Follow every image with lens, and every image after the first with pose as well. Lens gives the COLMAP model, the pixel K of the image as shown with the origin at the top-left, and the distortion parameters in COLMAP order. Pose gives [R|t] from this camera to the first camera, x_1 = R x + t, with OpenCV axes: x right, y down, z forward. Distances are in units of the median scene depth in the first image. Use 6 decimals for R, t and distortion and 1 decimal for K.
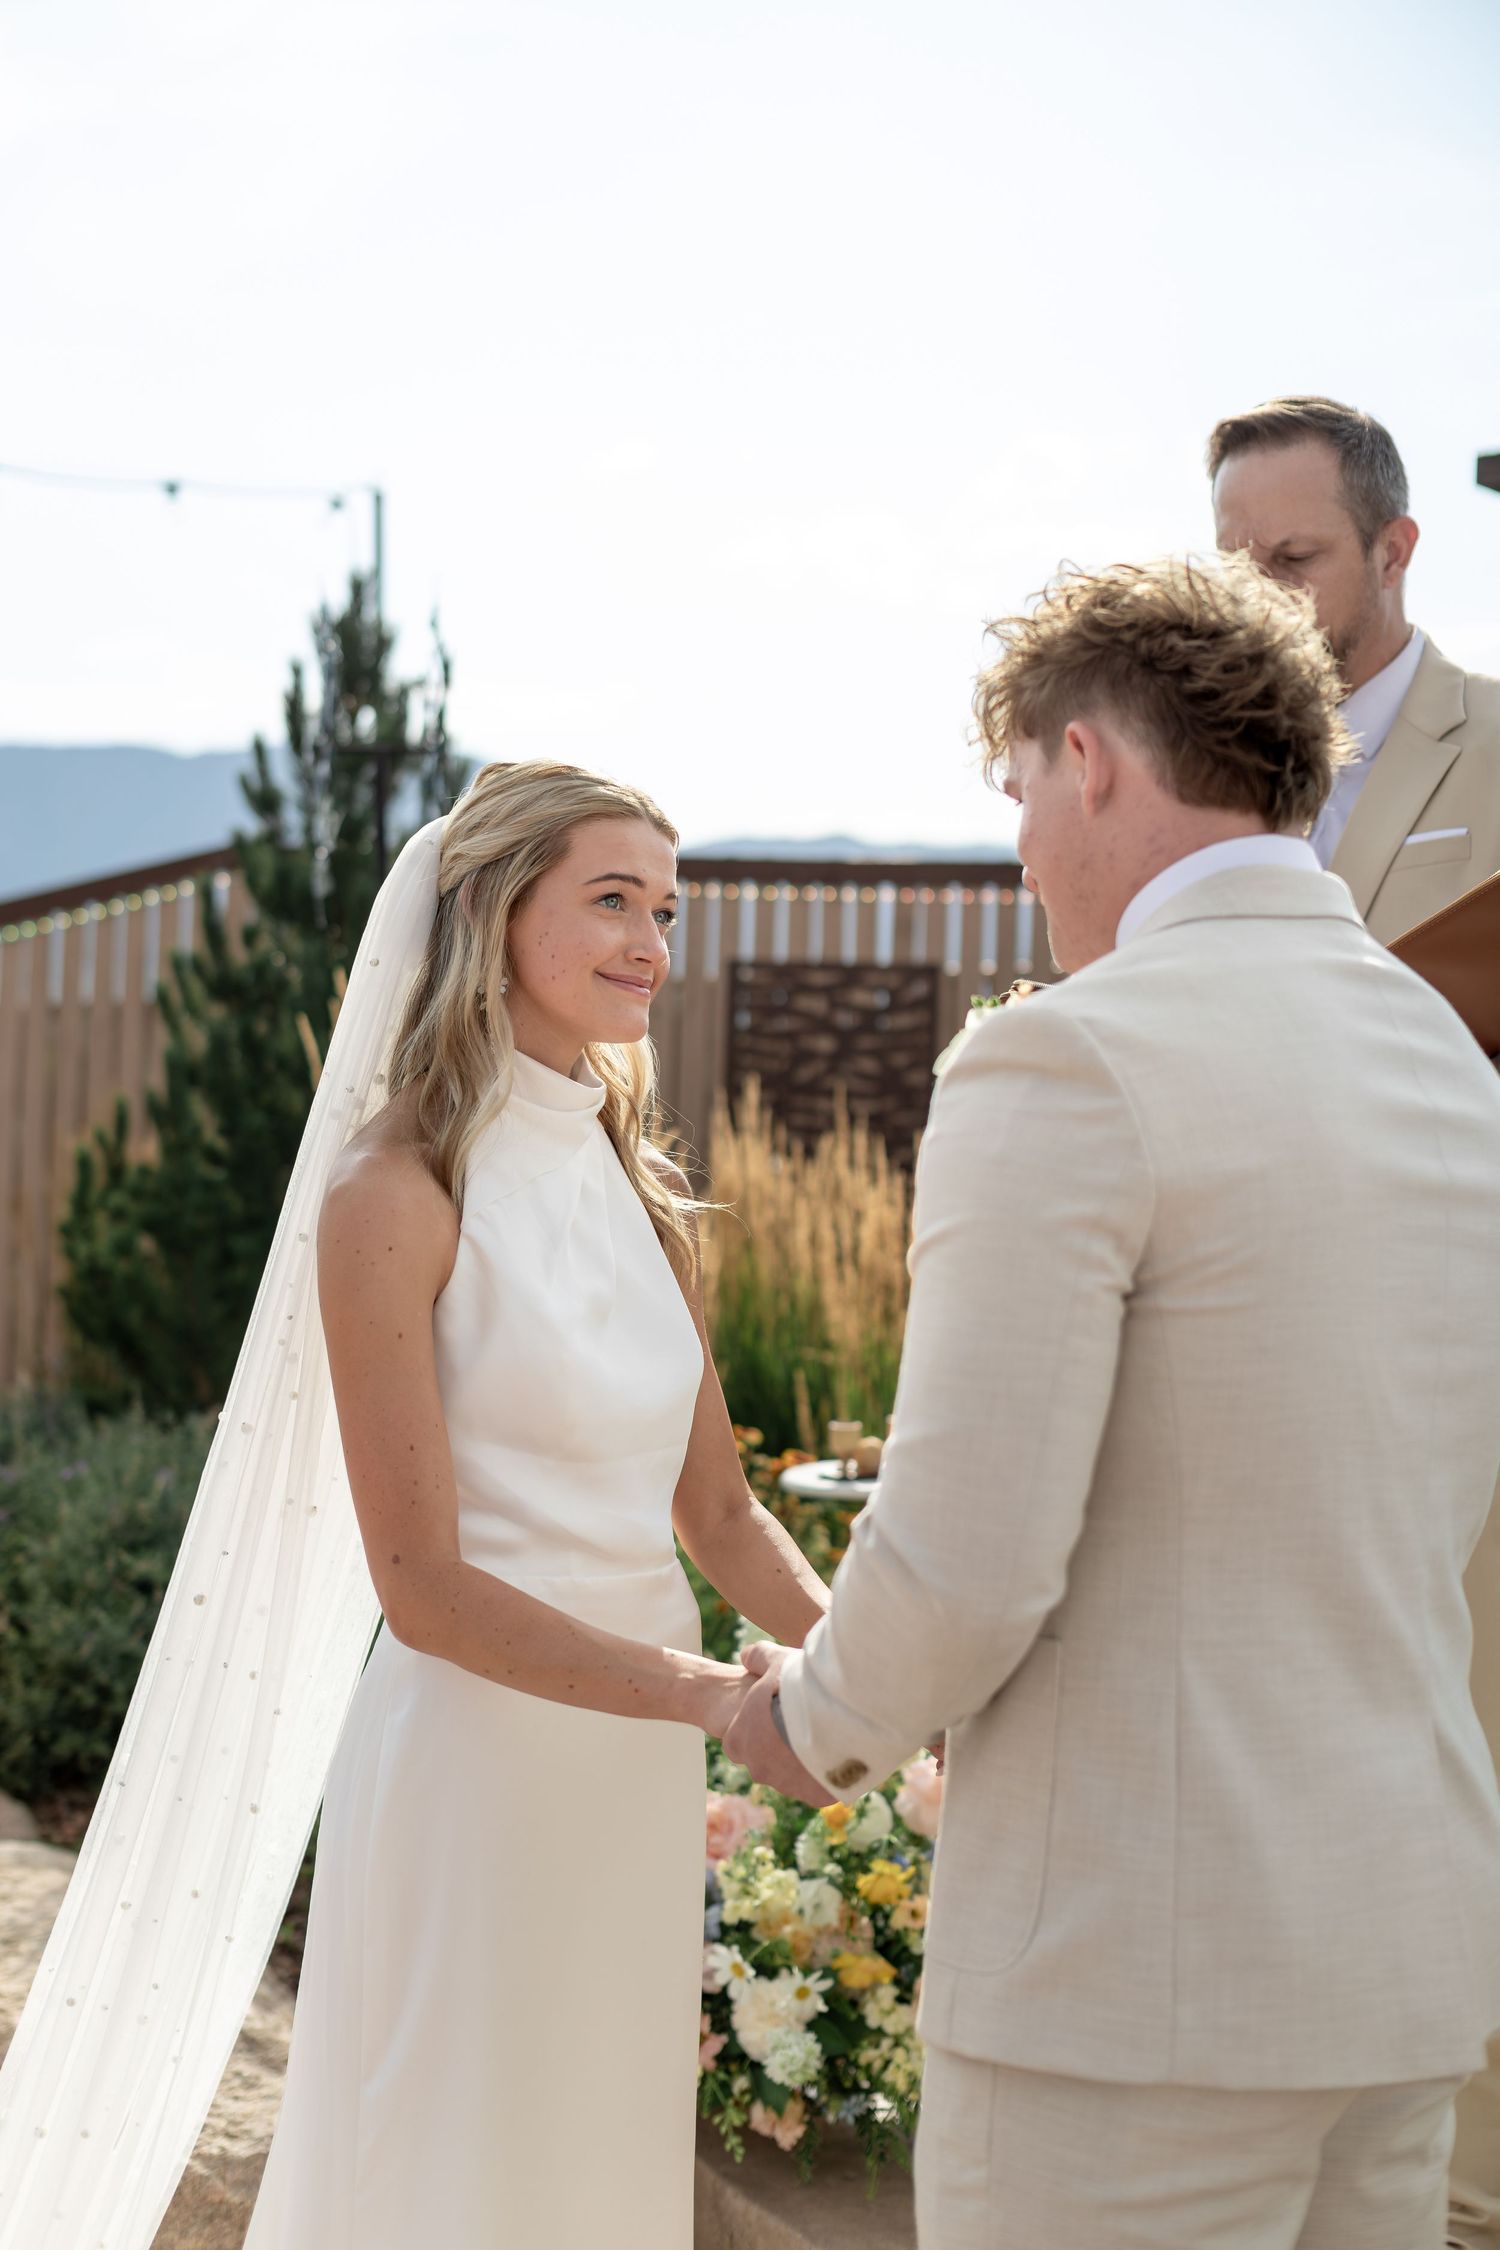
lens RADIAL K [[3053.0, 0, 750.0], [0, 3053.0, 1125.0], [0, 0, 1]] dist [0.022446, 0.074257]
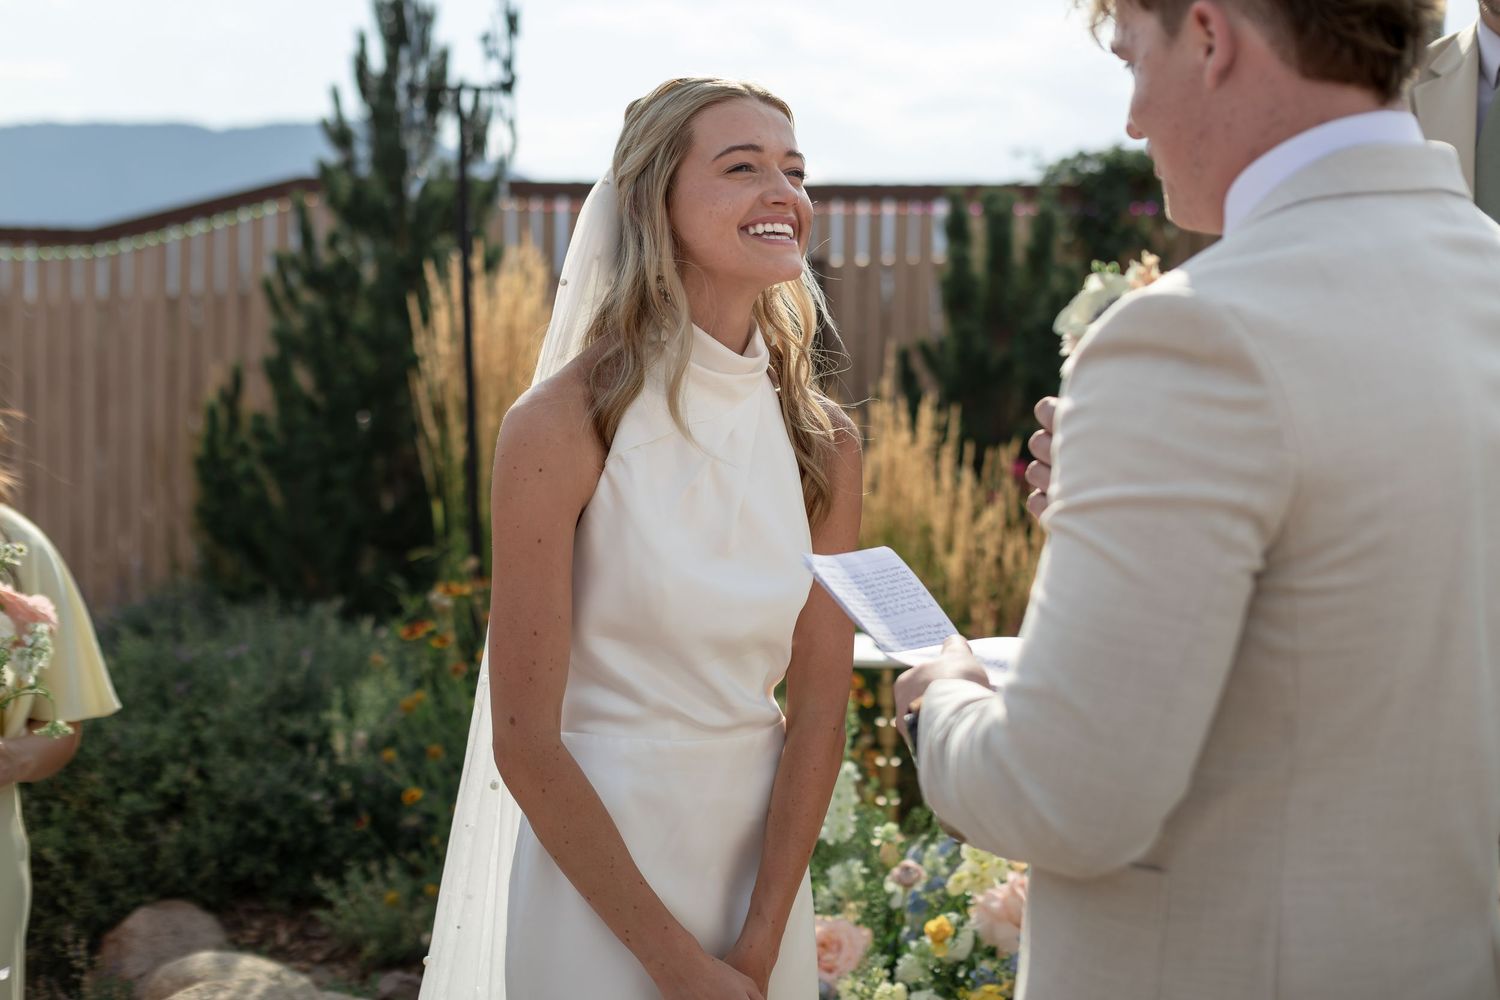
lens RADIAL K [[2035.3, 0, 750.0], [0, 2035.3, 500.0], [0, 0, 1]] dist [0.022446, 0.074257]
pose [[0.997400, -0.017821, 0.069826, -0.068345], [0.013663, 0.998130, 0.059578, 0.001041], [-0.070757, -0.058469, 0.995778, 0.140614]]
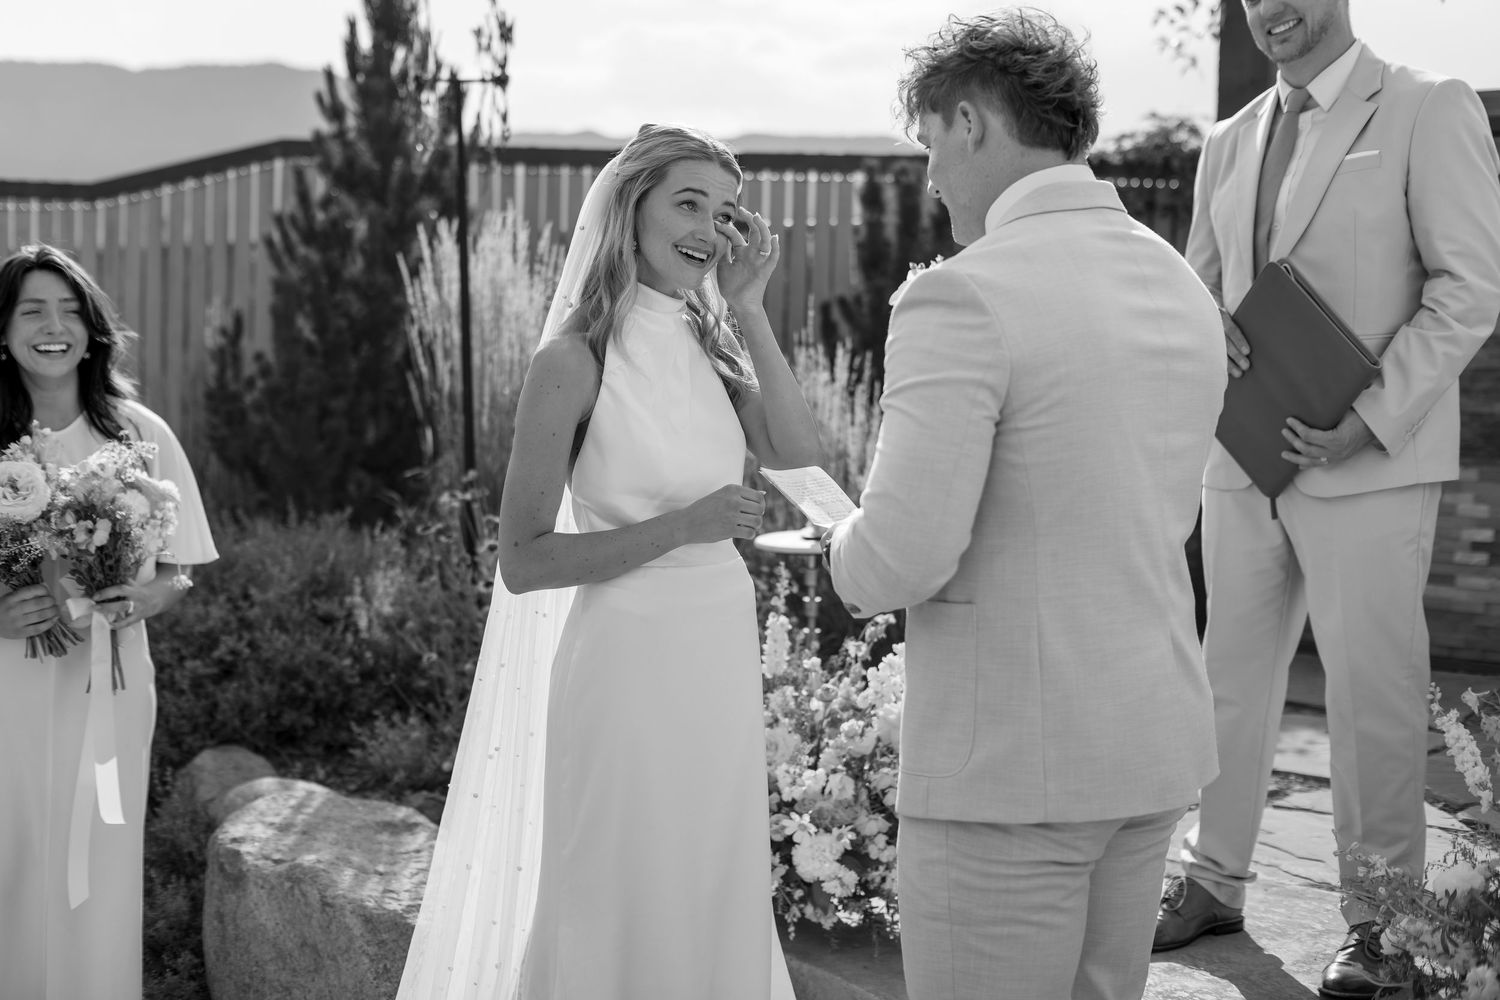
lens RADIAL K [[2035.3, 0, 750.0], [0, 2035.3, 500.0], [0, 0, 1]] dist [0.022446, 0.074257]
pose [[0.993813, -0.011629, 0.110457, -0.100356], [0.002333, 0.996470, 0.083920, 0.002550], [-0.111043, -0.083143, 0.990332, -0.057748]]
